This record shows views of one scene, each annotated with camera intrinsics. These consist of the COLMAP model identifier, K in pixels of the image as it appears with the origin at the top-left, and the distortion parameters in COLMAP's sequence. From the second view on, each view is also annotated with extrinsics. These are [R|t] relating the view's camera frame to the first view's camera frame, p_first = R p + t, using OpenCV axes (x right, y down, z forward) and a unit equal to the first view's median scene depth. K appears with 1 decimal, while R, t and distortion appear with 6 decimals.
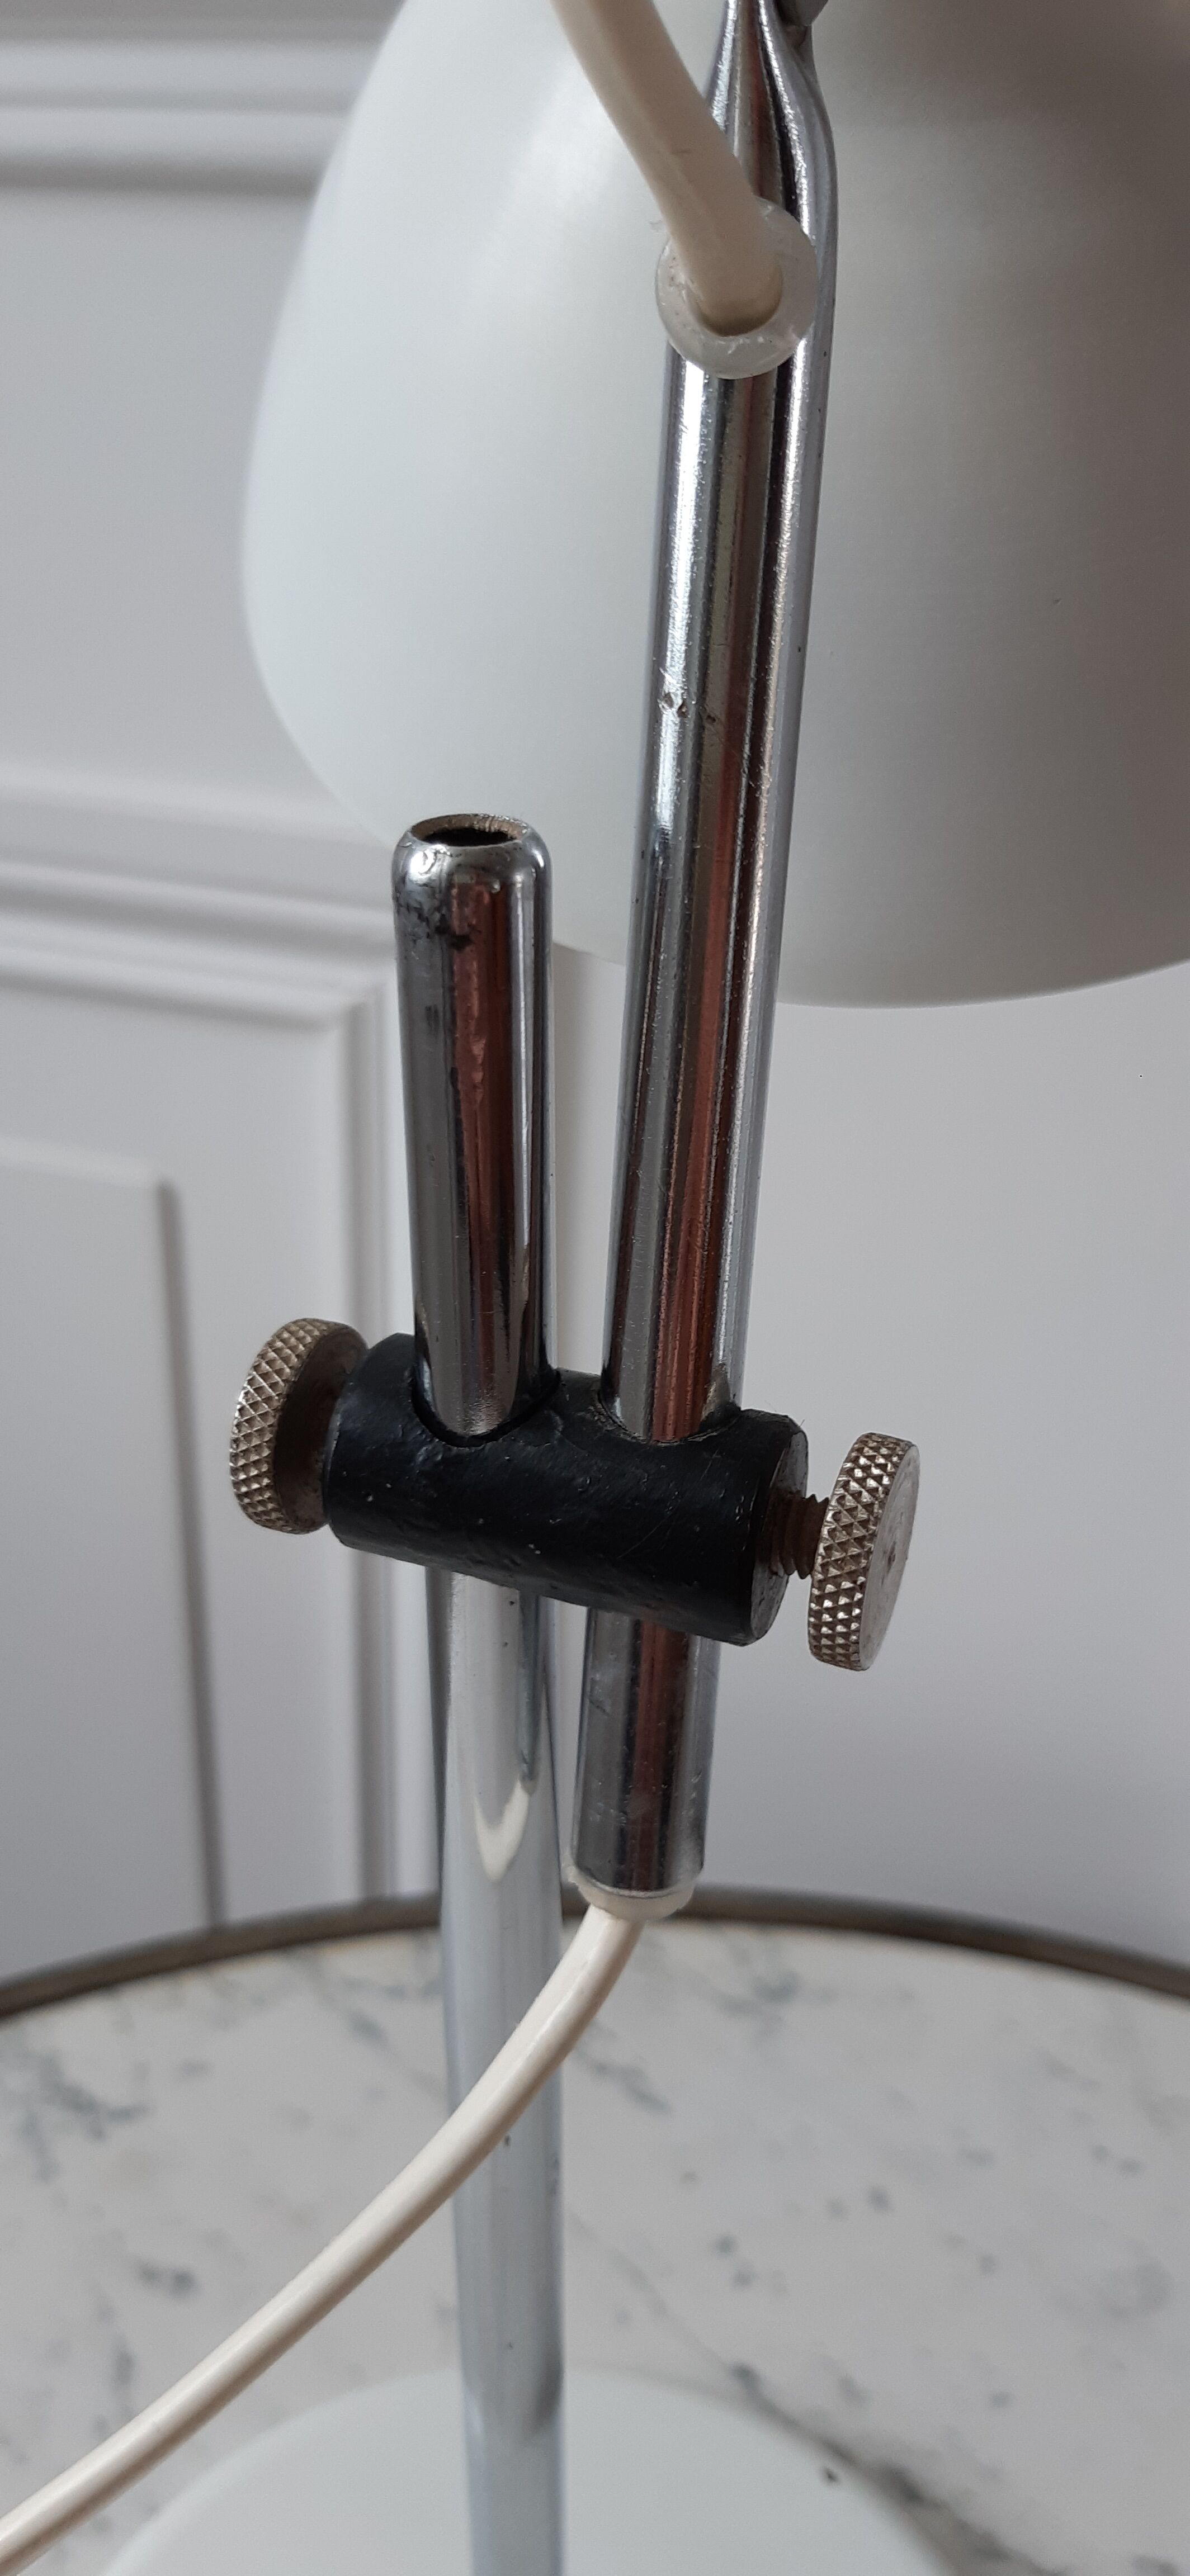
lens RADIAL K [[2031.5, 0, 579.5], [0, 2031.5, 1301.4], [0, 0, 1]] dist [0.031334, -0.102310]
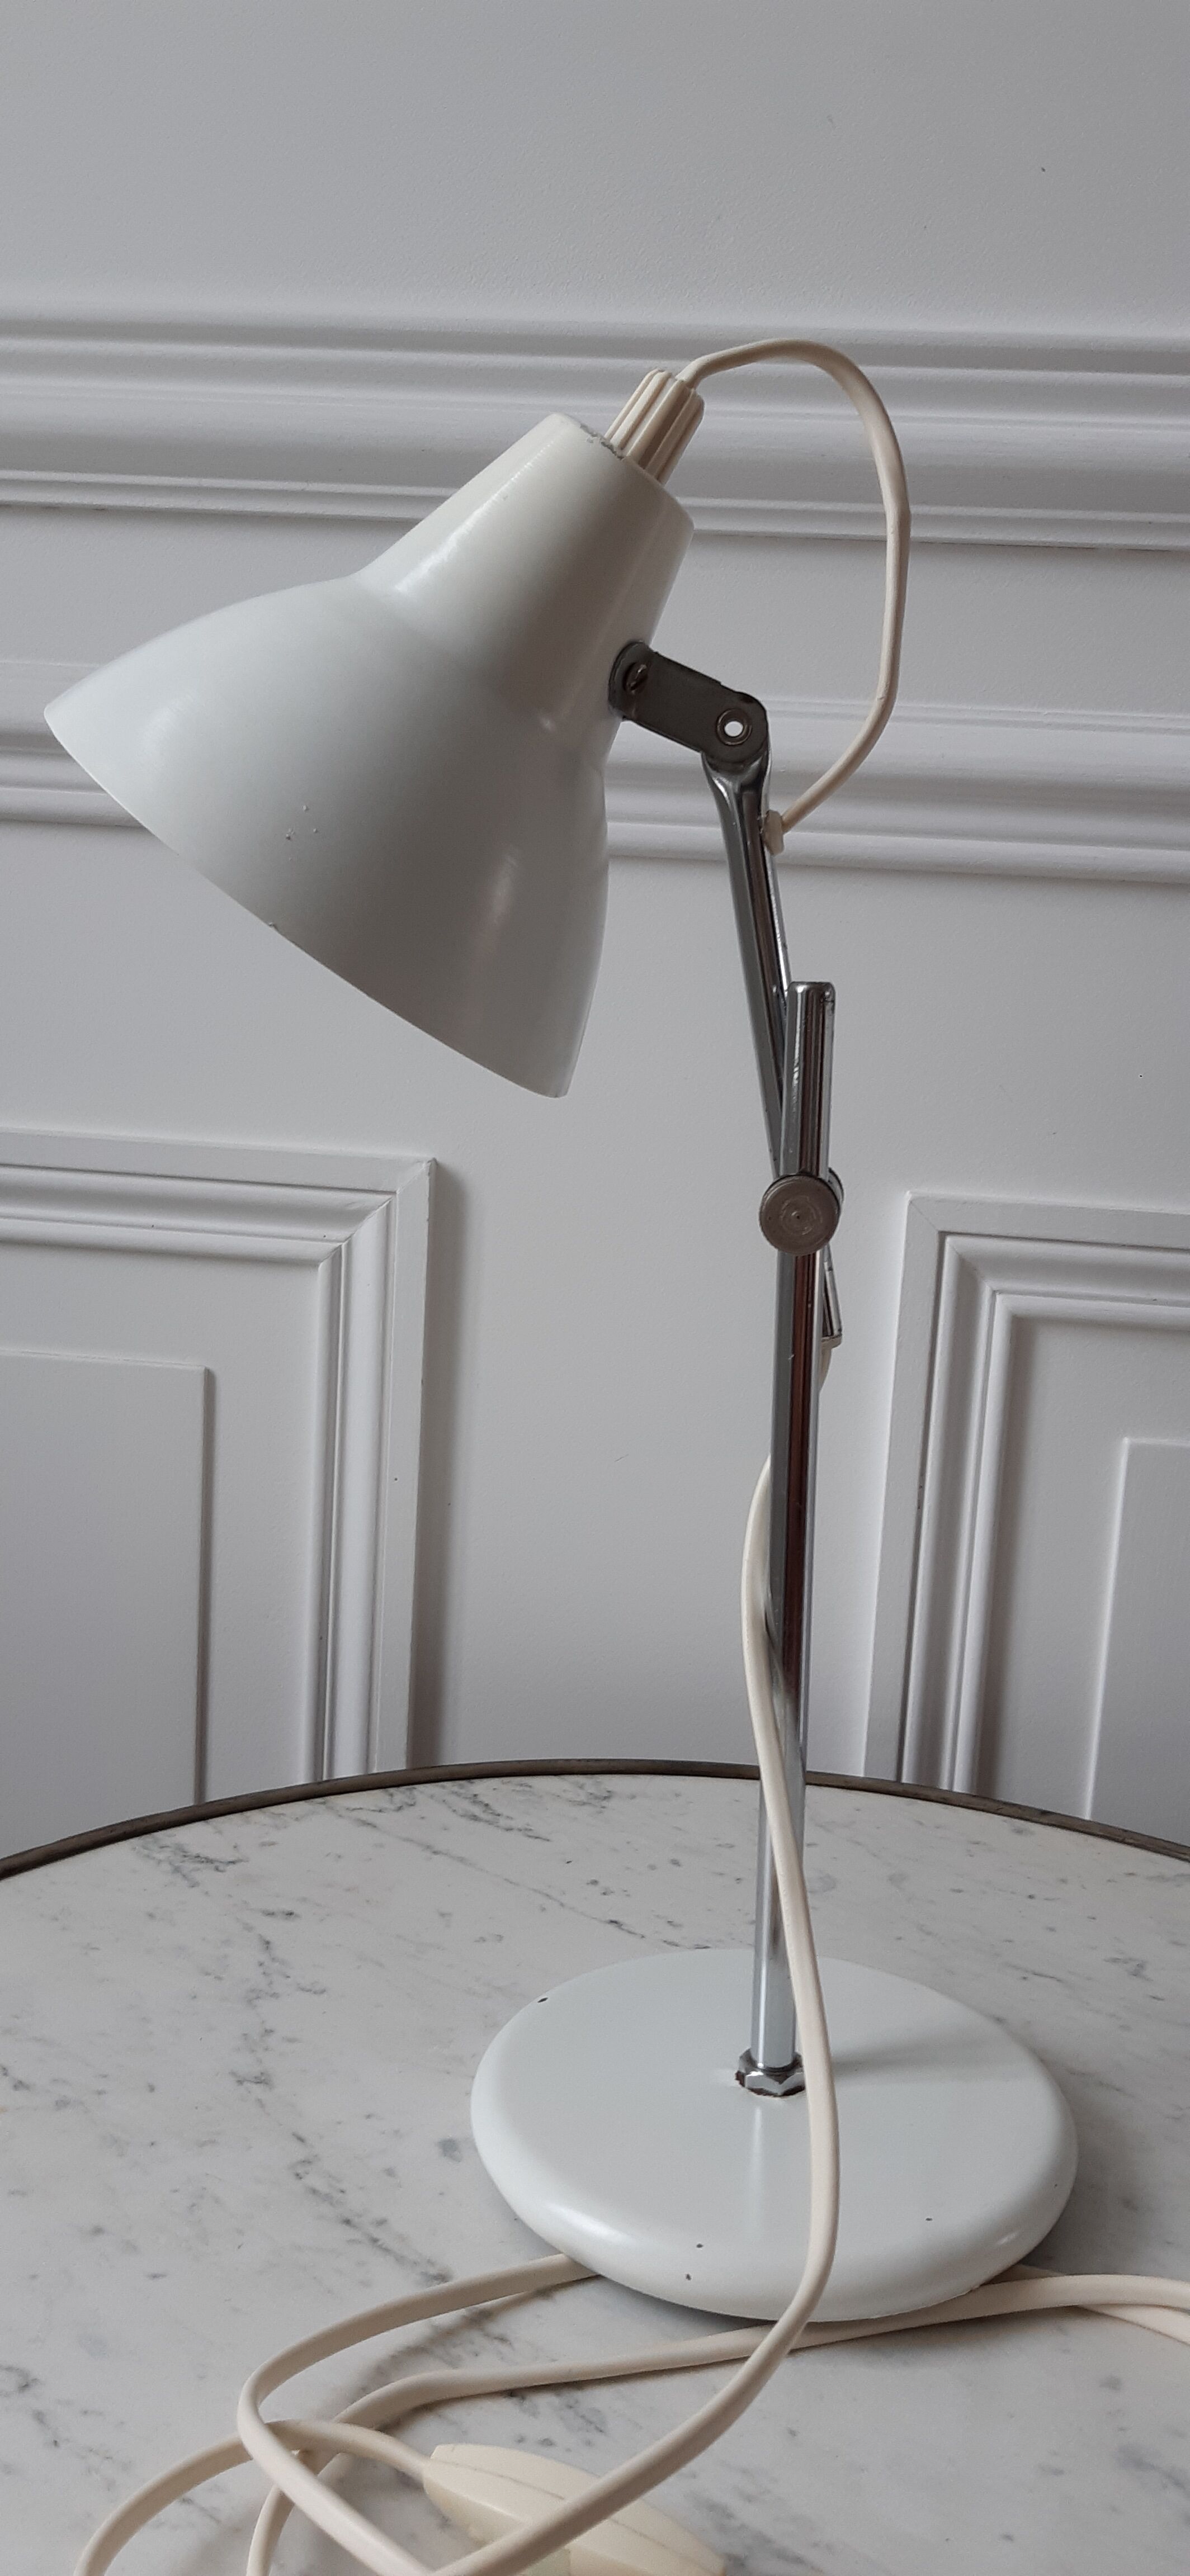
lens RADIAL K [[2031.5, 0, 640.8], [0, 2031.5, 1258.7], [0, 0, 1]] dist [0.031334, -0.102310]
pose [[0.978925, -0.011854, 0.203876, -0.225145], [0.074006, 0.951048, -0.300050, 0.444815], [-0.190339, 0.308814, 0.931882, -0.769077]]
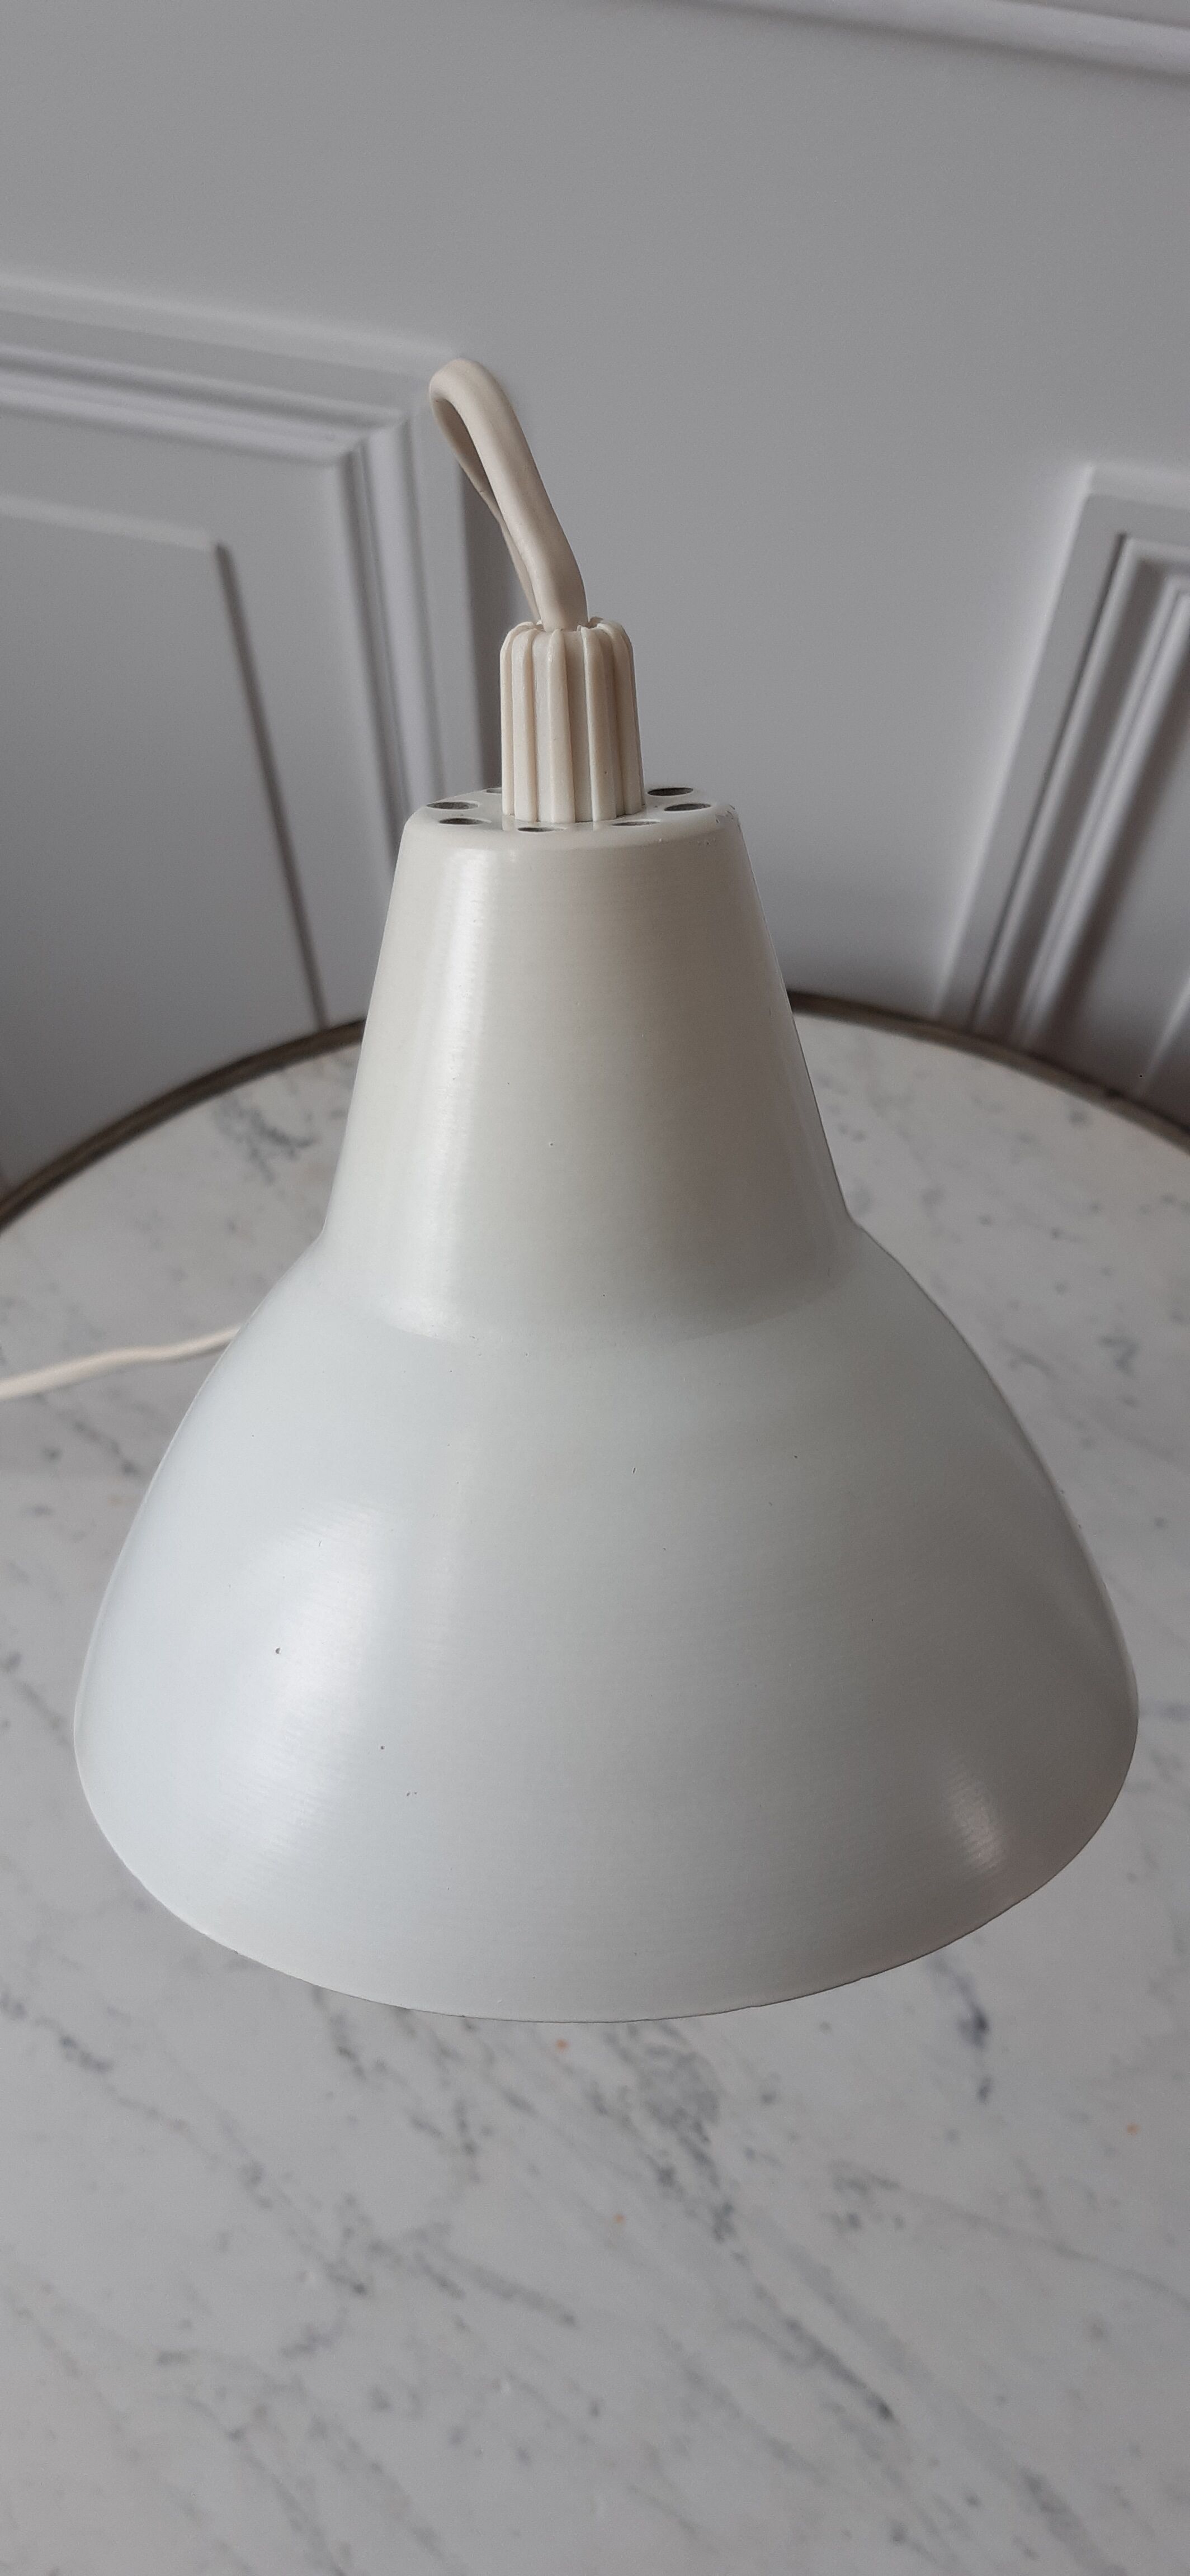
lens RADIAL K [[2031.5, 0, 625.7], [0, 2031.5, 1282.0], [0, 0, 1]] dist [0.031334, -0.102310]
pose [[0.997732, -0.065918, 0.013624, 0.025726], [0.045342, 0.807770, 0.587752, -0.529544], [-0.049749, -0.585801, 0.808927, -0.524456]]
